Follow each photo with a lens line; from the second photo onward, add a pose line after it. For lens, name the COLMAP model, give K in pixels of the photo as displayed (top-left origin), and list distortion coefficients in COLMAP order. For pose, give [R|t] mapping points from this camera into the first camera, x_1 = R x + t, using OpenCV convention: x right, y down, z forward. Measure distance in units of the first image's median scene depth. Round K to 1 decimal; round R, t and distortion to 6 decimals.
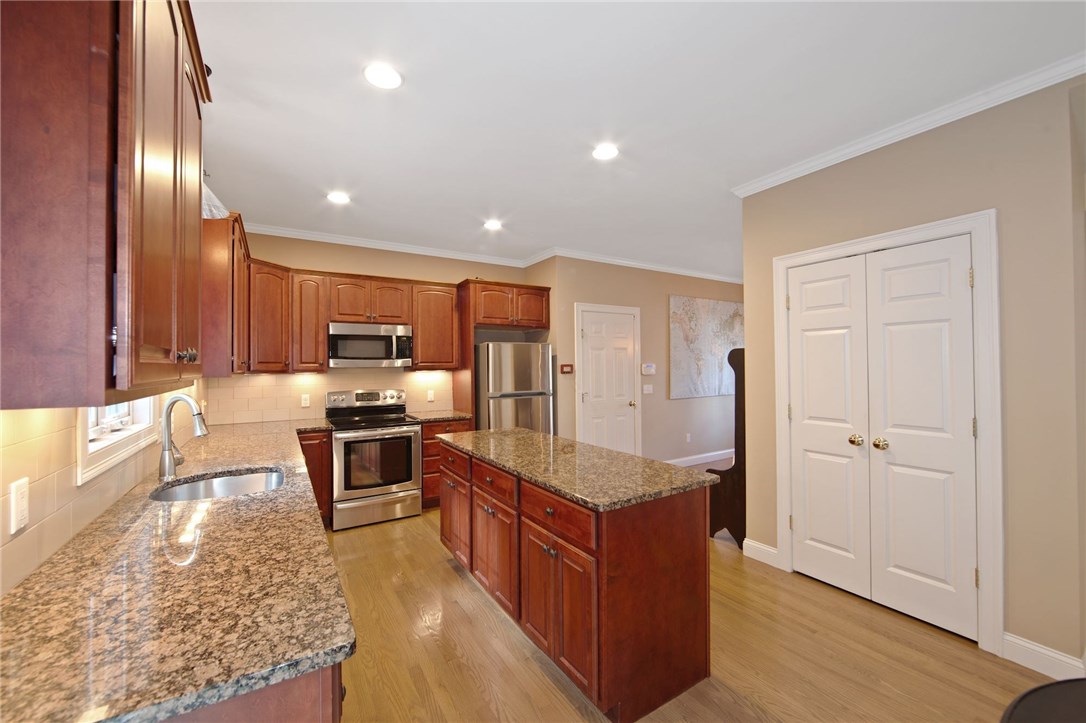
lens RADIAL K [[433.0, 0, 544.8], [0, 433.0, 357.1], [0, 0, 1]] dist [-0.014221, -0.000044]
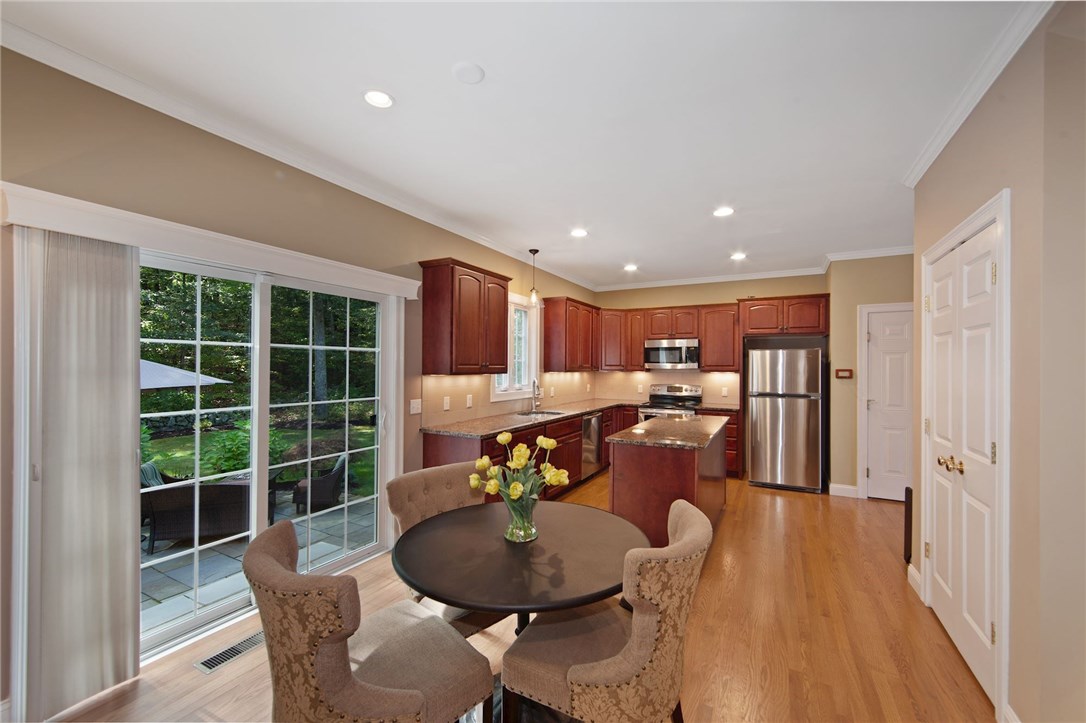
lens RADIAL K [[433.0, 0, 544.0], [0, 433.0, 362.2], [0, 0, 1]] dist [-0.014221, -0.000044]
pose [[0.491848, 0.003983, -0.870672, 0.597154], [0.005420, 0.999956, 0.007637, -0.011142], [0.870664, -0.008475, 0.491805, -0.091582]]
